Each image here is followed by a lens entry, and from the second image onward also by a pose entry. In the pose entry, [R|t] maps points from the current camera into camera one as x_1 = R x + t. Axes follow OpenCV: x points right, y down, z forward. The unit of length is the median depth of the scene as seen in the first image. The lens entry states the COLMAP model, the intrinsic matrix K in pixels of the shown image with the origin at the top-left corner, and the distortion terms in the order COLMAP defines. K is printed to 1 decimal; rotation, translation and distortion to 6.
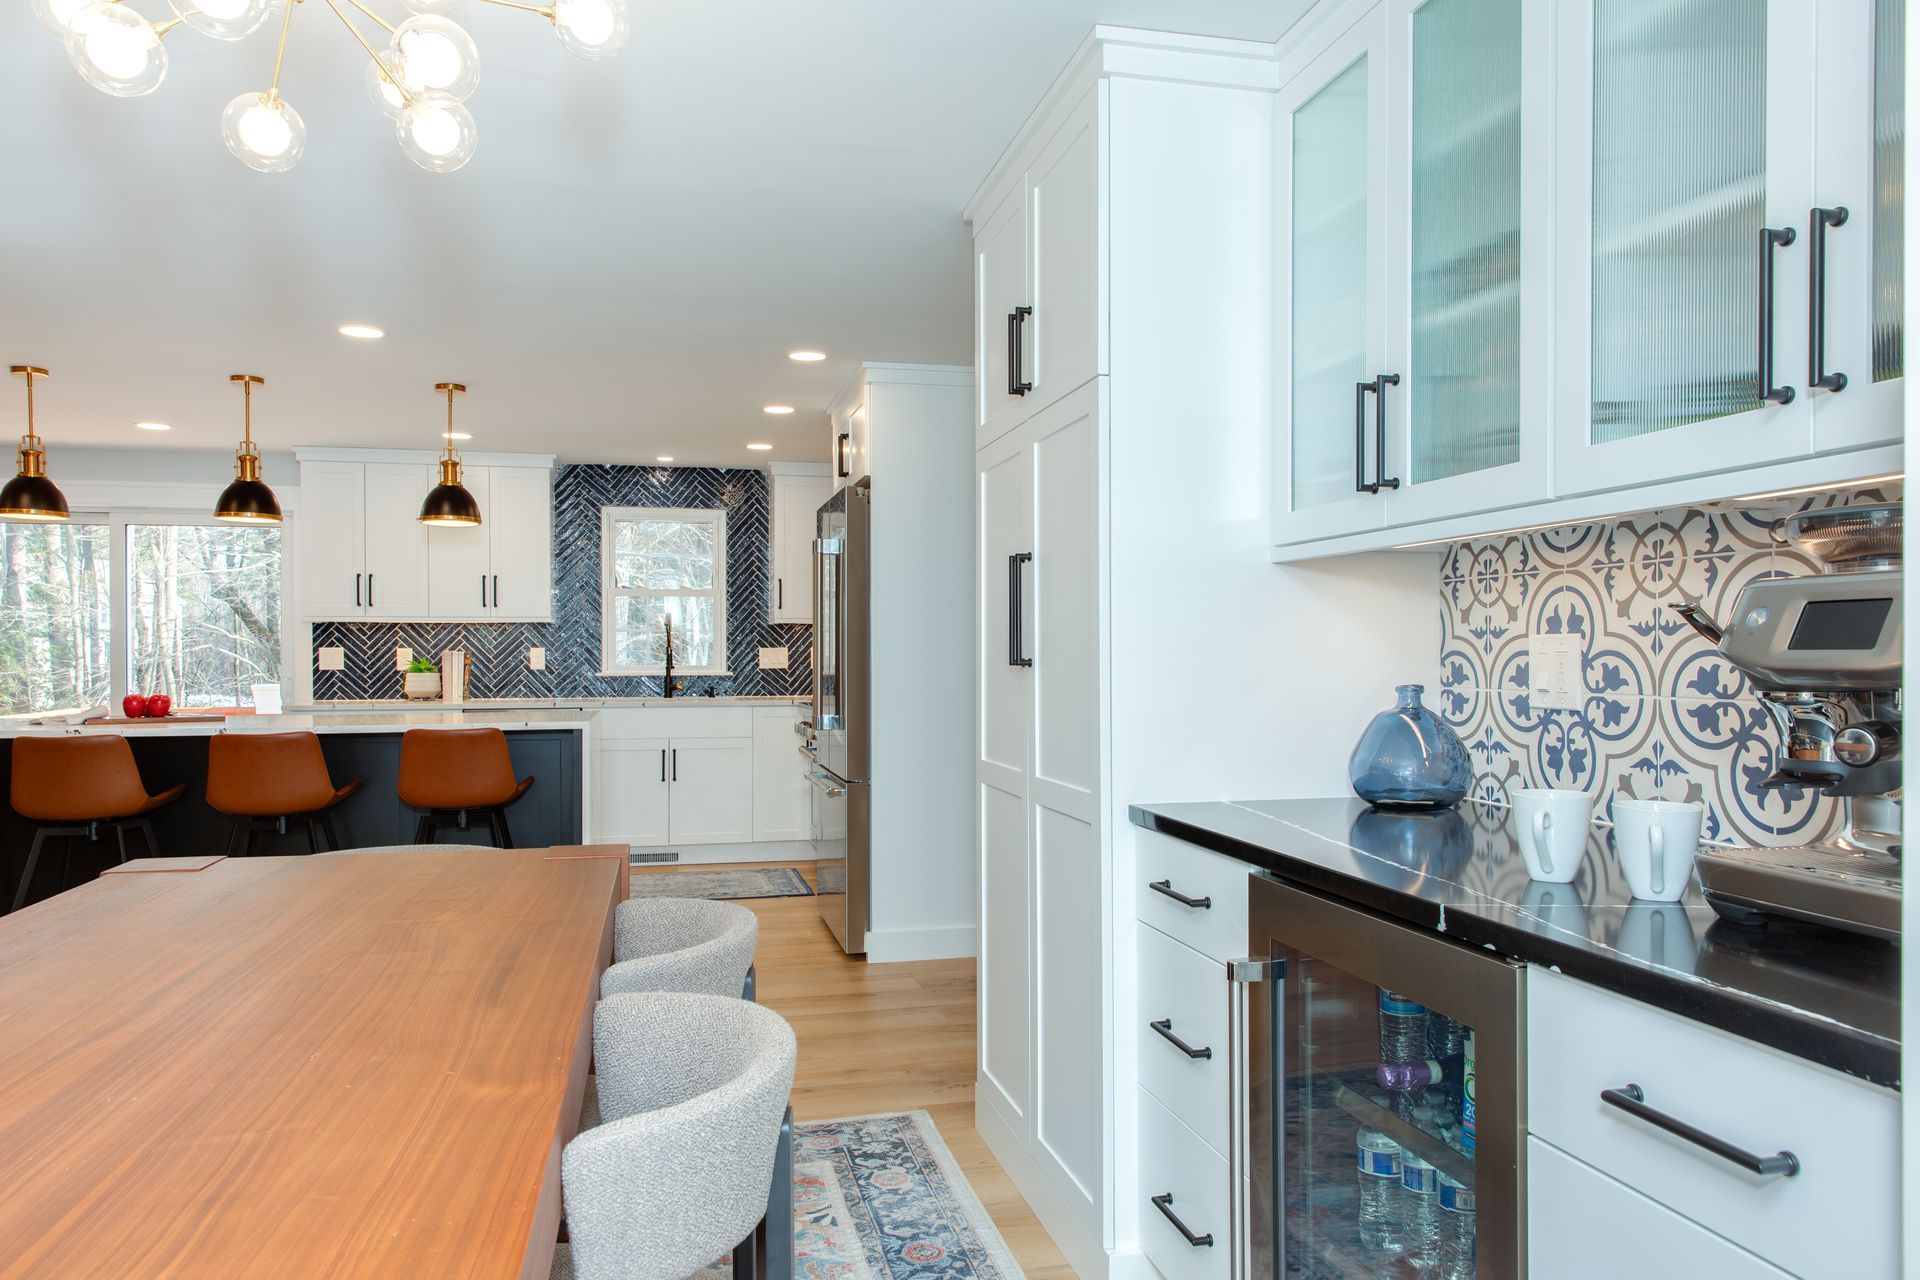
lens RADIAL K [[1295.9, 0, 967.6], [0, 1295.9, 654.5], [0, 0, 1]] dist [0.005973, -0.001322]
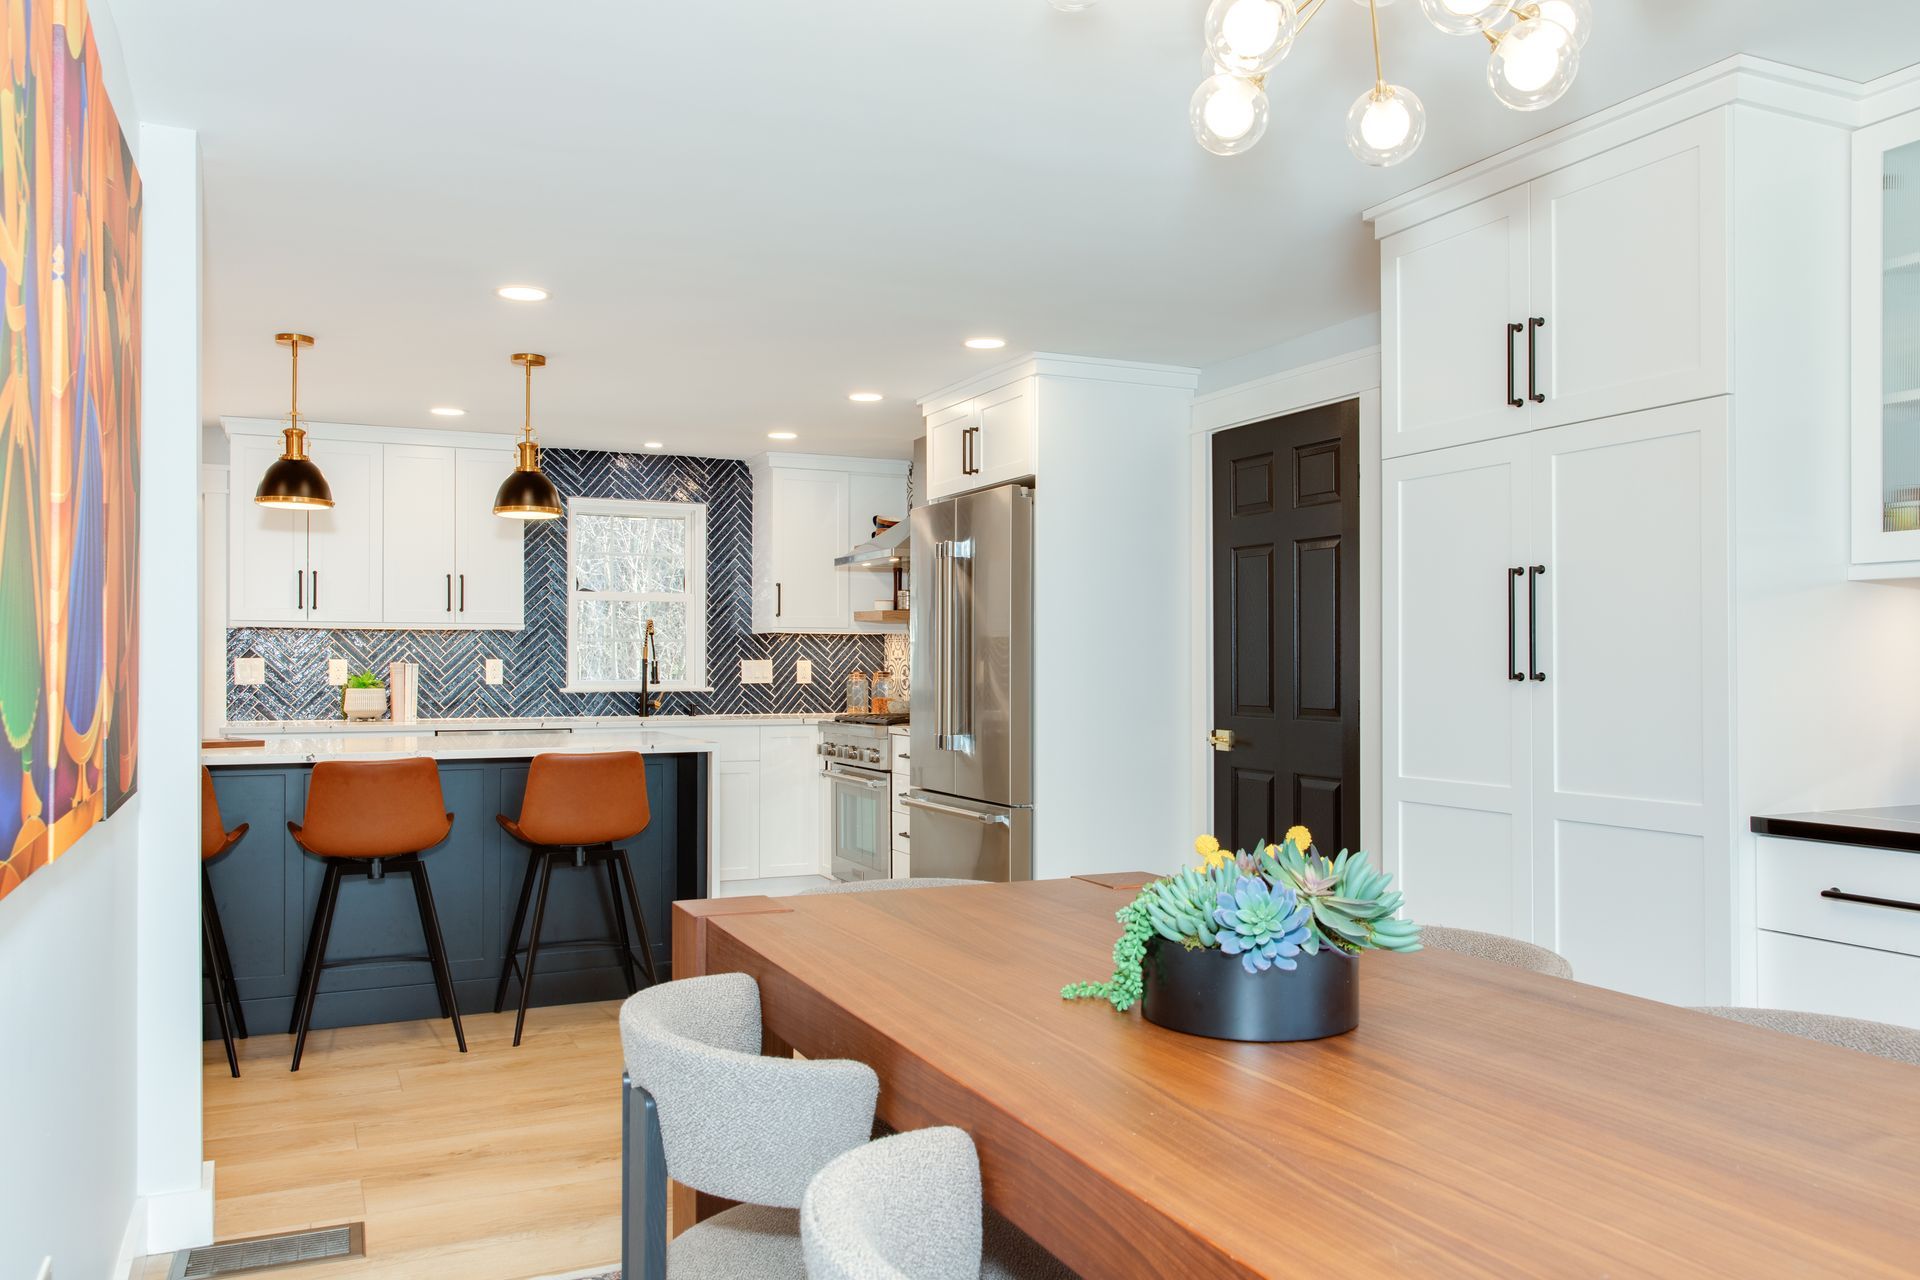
lens RADIAL K [[1433.8, 0, 960.0], [0, 1433.8, 640.0], [0, 0, 1]] dist [0.004571, -0.000733]
pose [[0.979961, 0.006037, 0.199099, -0.221488], [-0.002065, 0.999795, -0.020154, 0.000631], [-0.199180, 0.019339, 0.979772, 0.005911]]
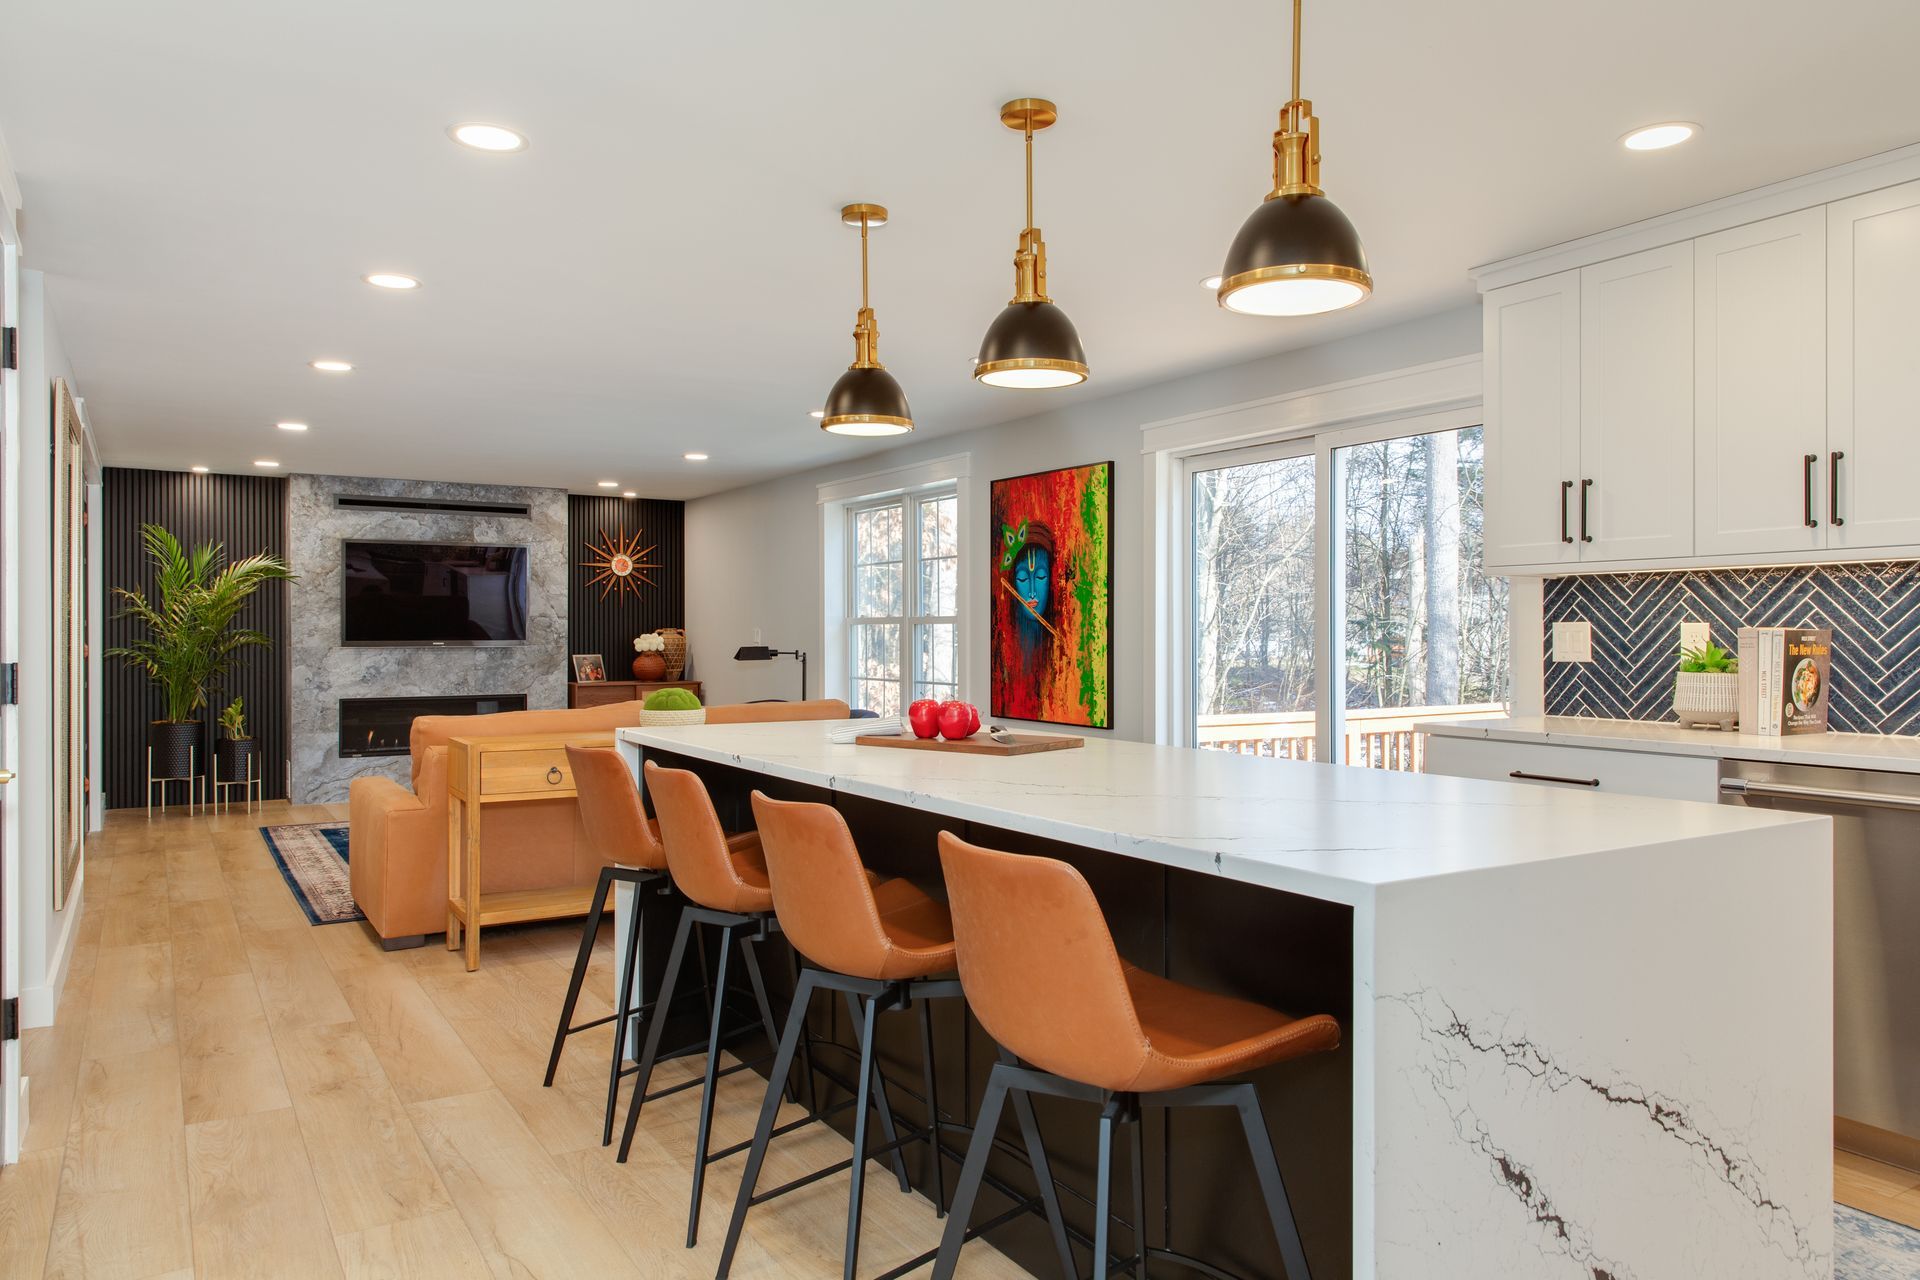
lens RADIAL K [[1293.9, 0, 974.0], [0, 1293.9, 639.4], [0, 0, 1]] dist [0.009505, -0.002841]
pose [[0.312168, 0.005519, -0.950011, -0.040569], [-0.001915, 0.999985, 0.005180, -0.000263], [0.950025, 0.000202, 0.312174, 0.568788]]
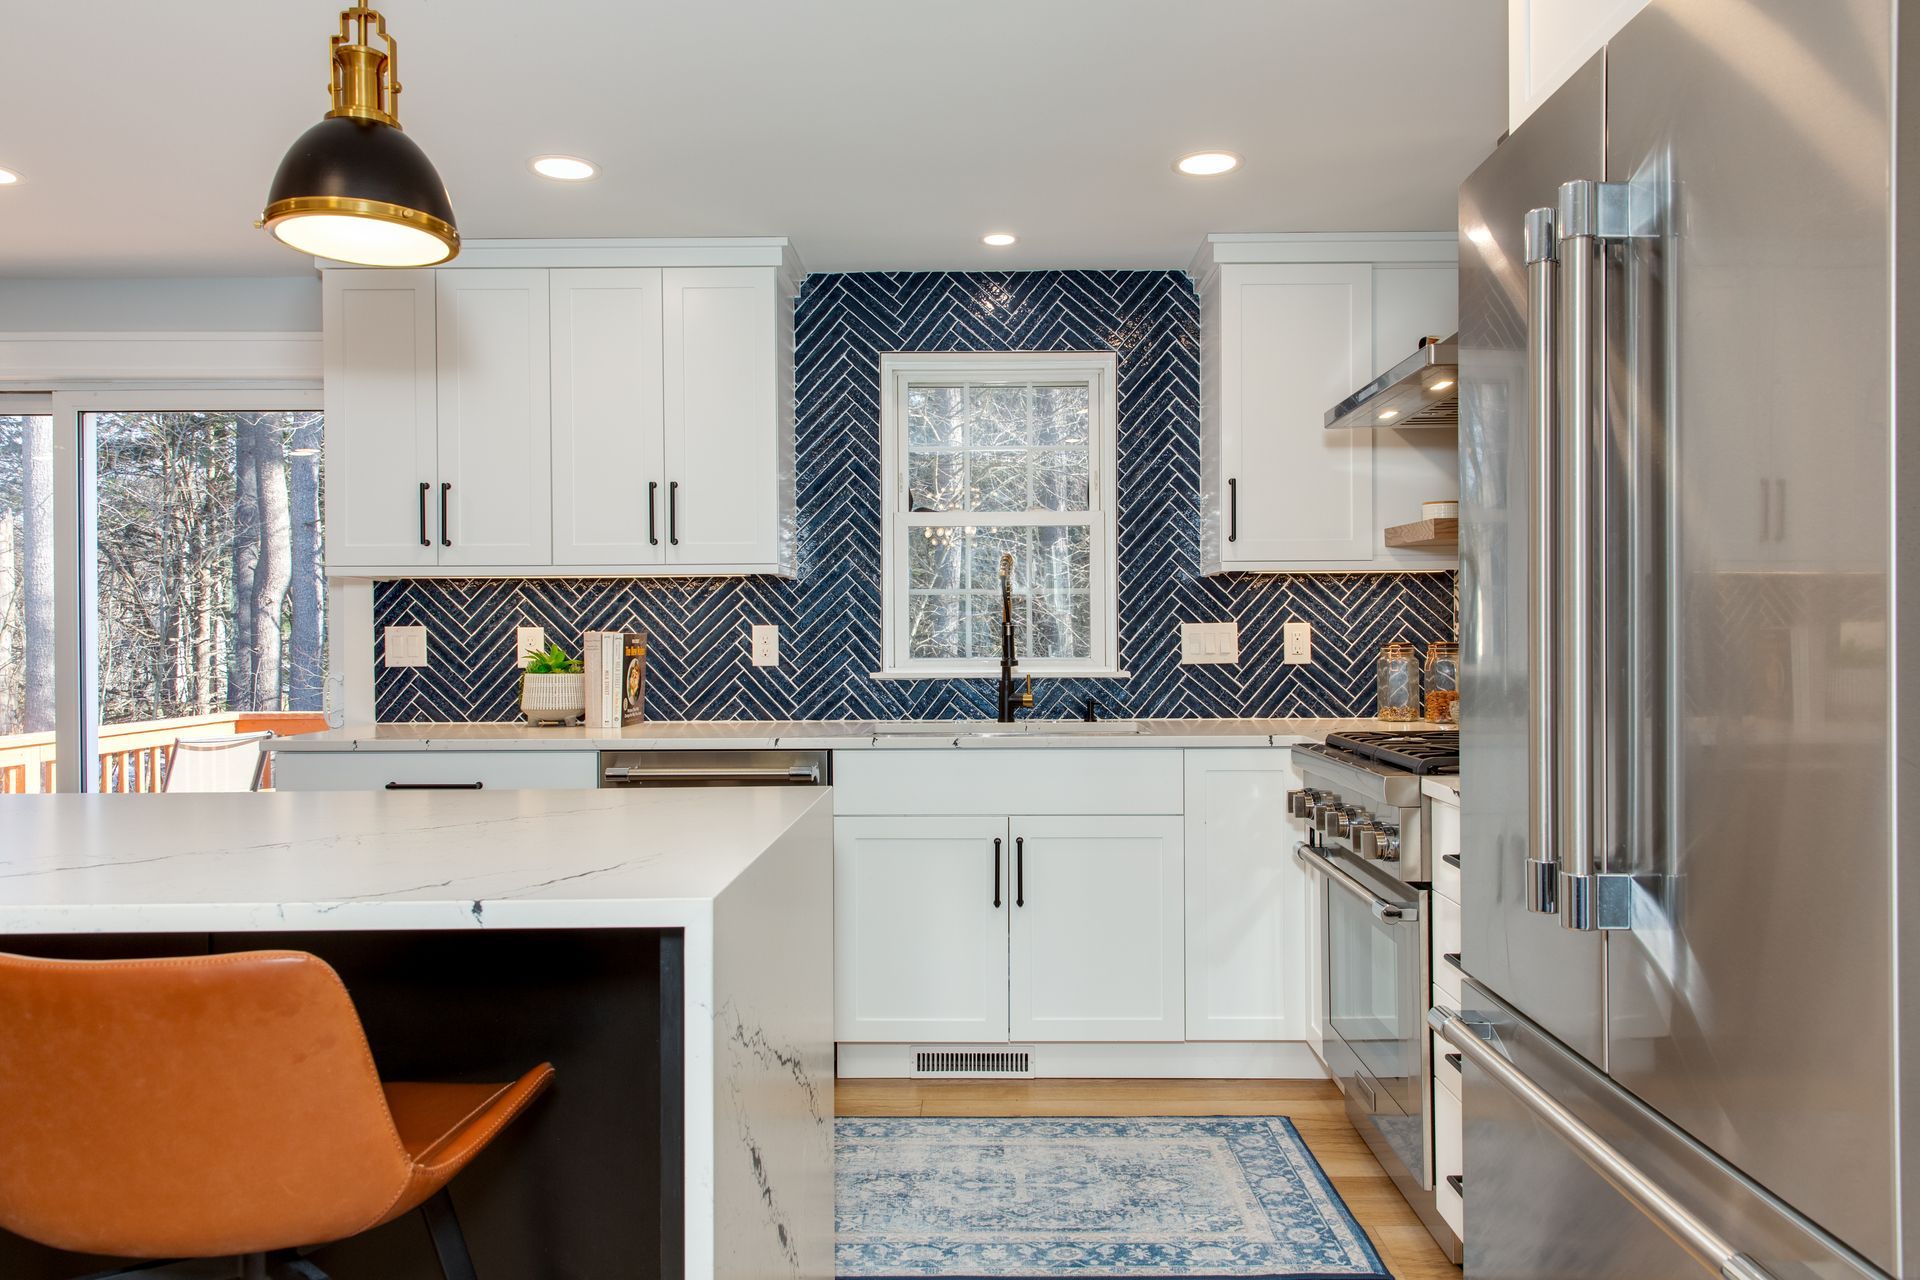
lens RADIAL K [[1293.9, 0, 974.0], [0, 1293.9, 639.4], [0, 0, 1]] dist [0.009505, -0.002841]
pose [[0.969054, -0.002800, -0.246833, -0.120886], [0.003430, 0.999992, 0.002125, -0.000122], [0.246825, -0.002906, 0.969056, 0.517862]]
